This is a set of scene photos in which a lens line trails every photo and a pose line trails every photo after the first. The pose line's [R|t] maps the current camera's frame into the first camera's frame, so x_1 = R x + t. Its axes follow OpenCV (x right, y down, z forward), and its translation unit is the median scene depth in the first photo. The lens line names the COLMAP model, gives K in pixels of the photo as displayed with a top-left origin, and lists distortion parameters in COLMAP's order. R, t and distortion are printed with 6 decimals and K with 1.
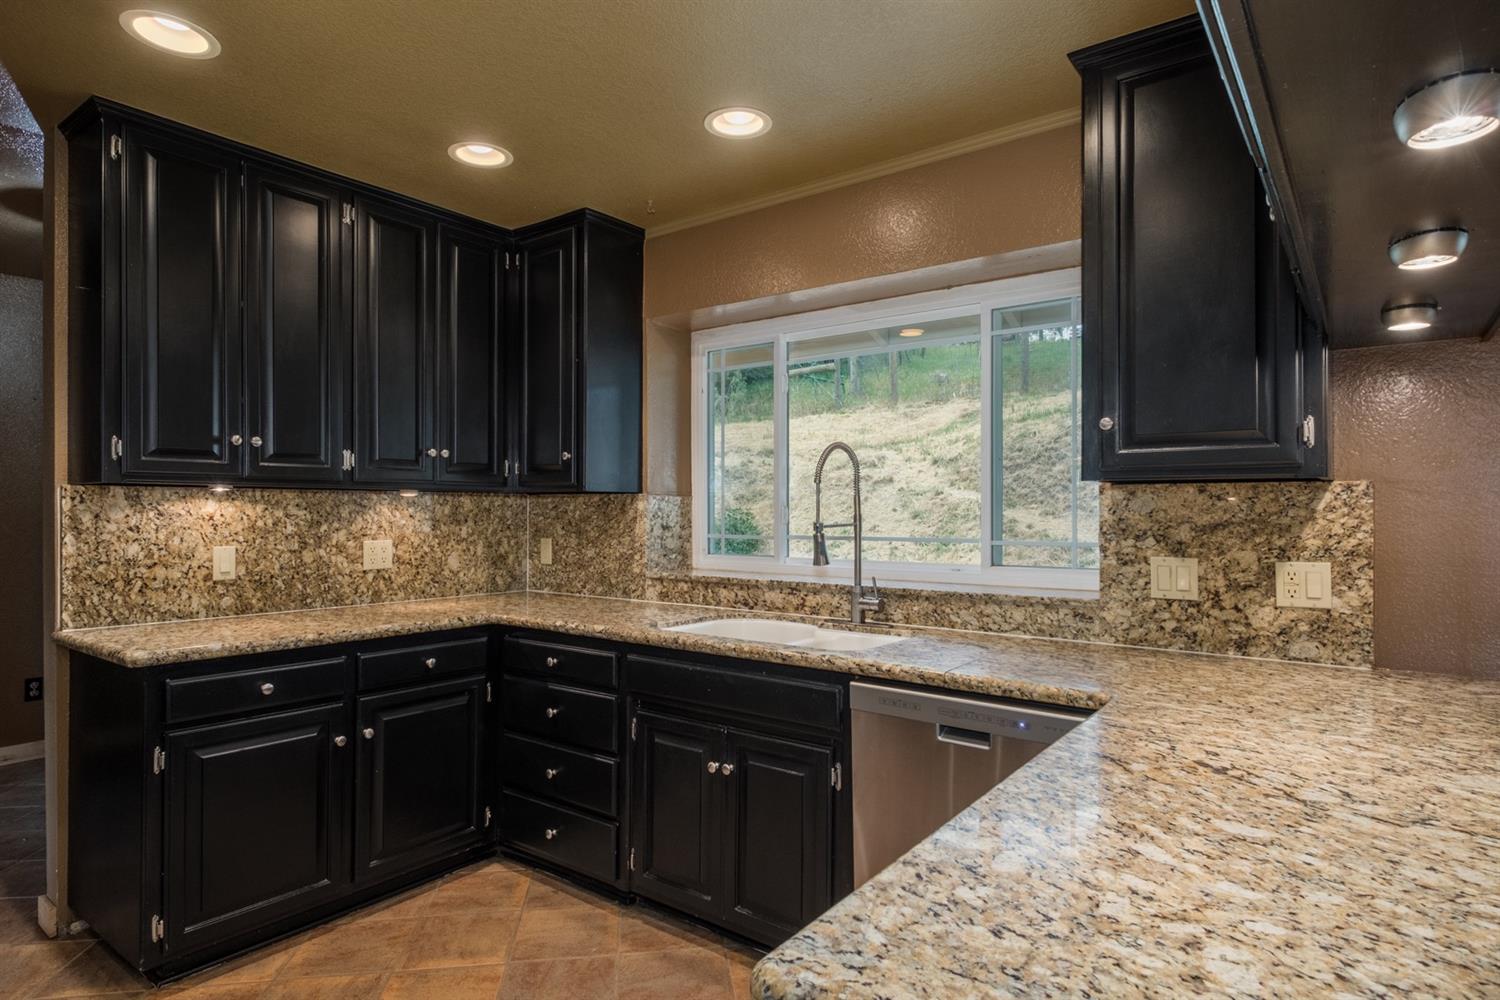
lens RADIAL K [[818.0, 0, 752.7], [0, 818.0, 508.1], [0, 0, 1]] dist [0.002915, -0.002581]
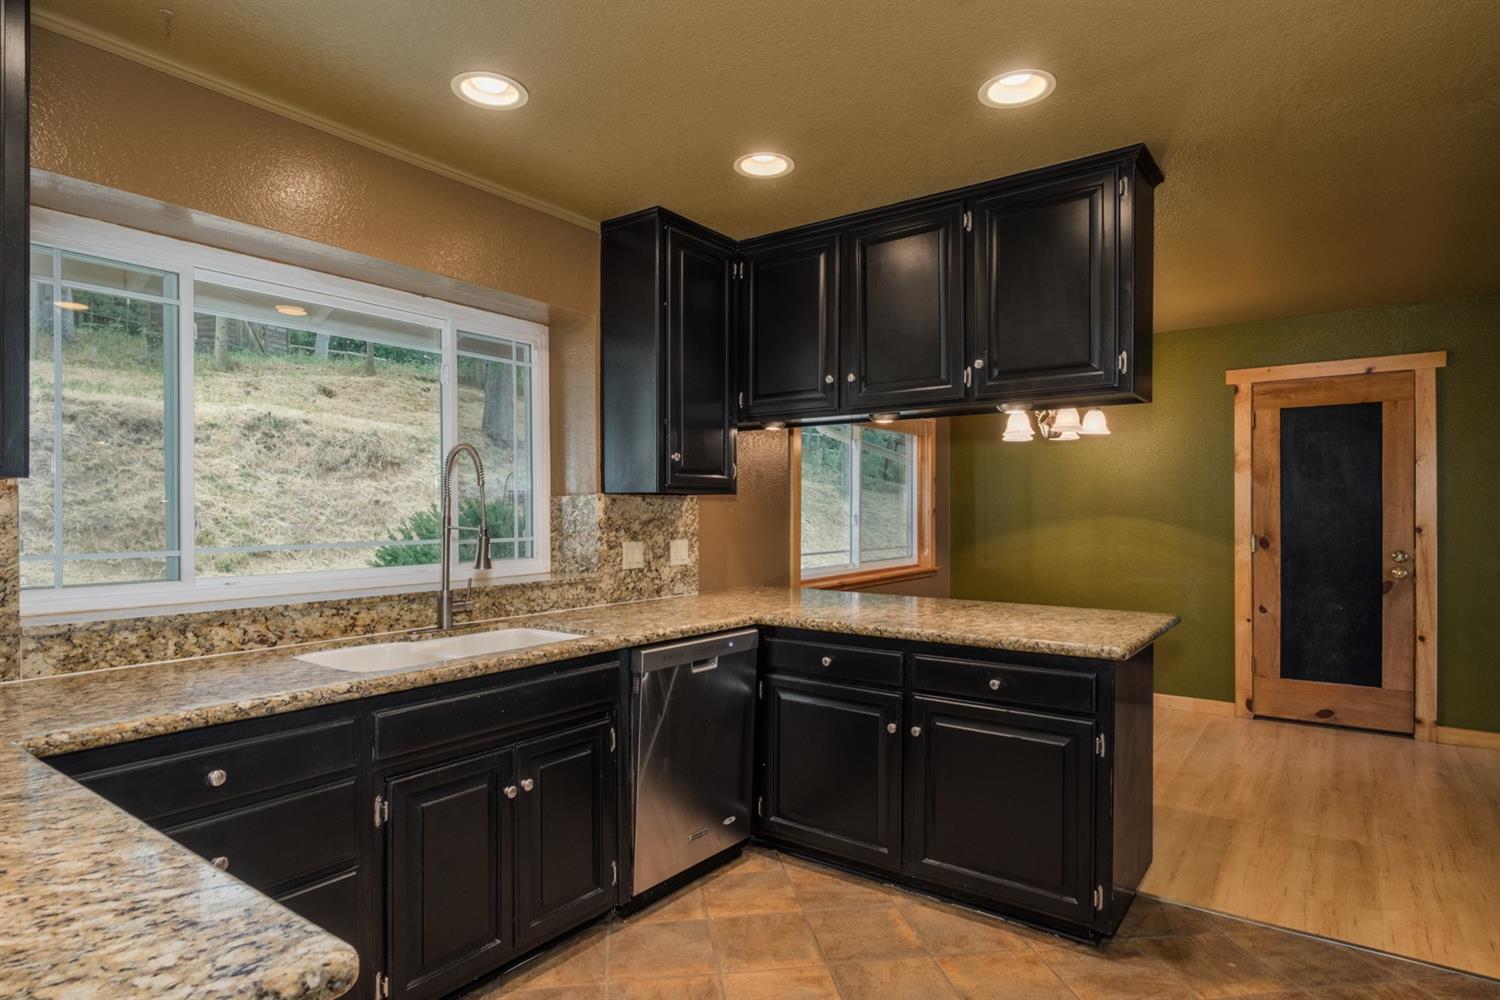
lens RADIAL K [[818.0, 0, 751.4], [0, 818.0, 506.6], [0, 0, 1]] dist [0.002915, -0.002581]
pose [[-0.011869, 0.003657, 0.999923, -0.824113], [-0.000210, 0.999993, -0.003660, -0.001075], [-0.999930, -0.000254, -0.011868, 0.626253]]
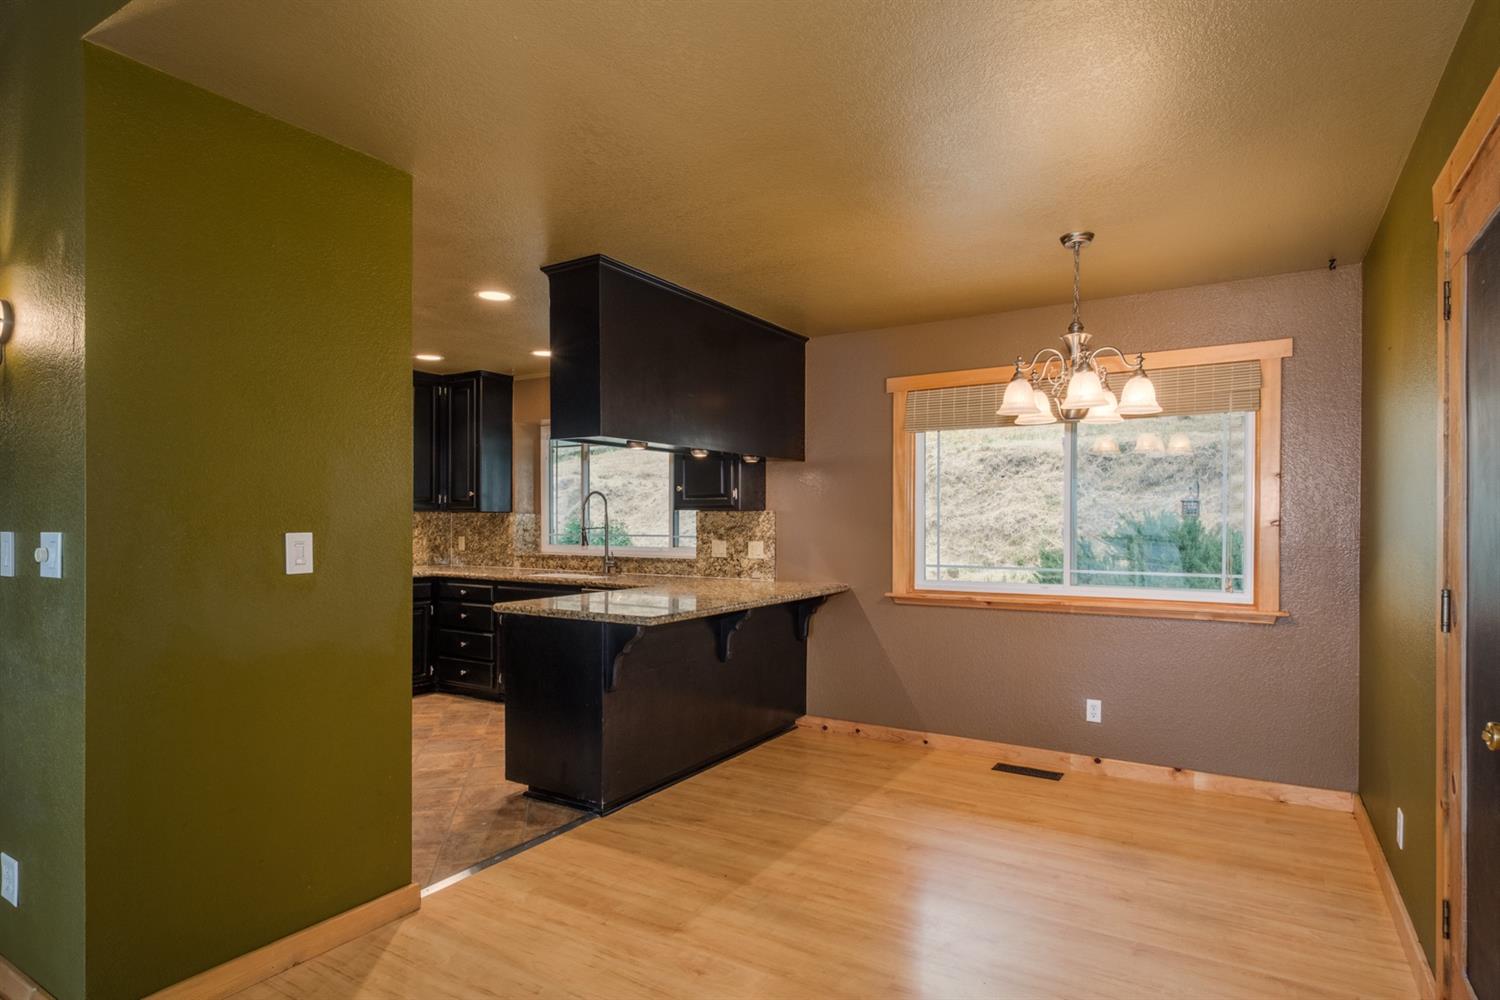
lens RADIAL K [[818.0, 0, 745.1], [0, 818.0, 524.8], [0, 0, 1]] dist [0.002915, -0.002581]
pose [[0.996930, 0.001213, 0.078283, 0.315176], [-0.001784, 0.999972, 0.007230, -0.004109], [-0.078272, -0.007347, 0.996905, -1.164757]]
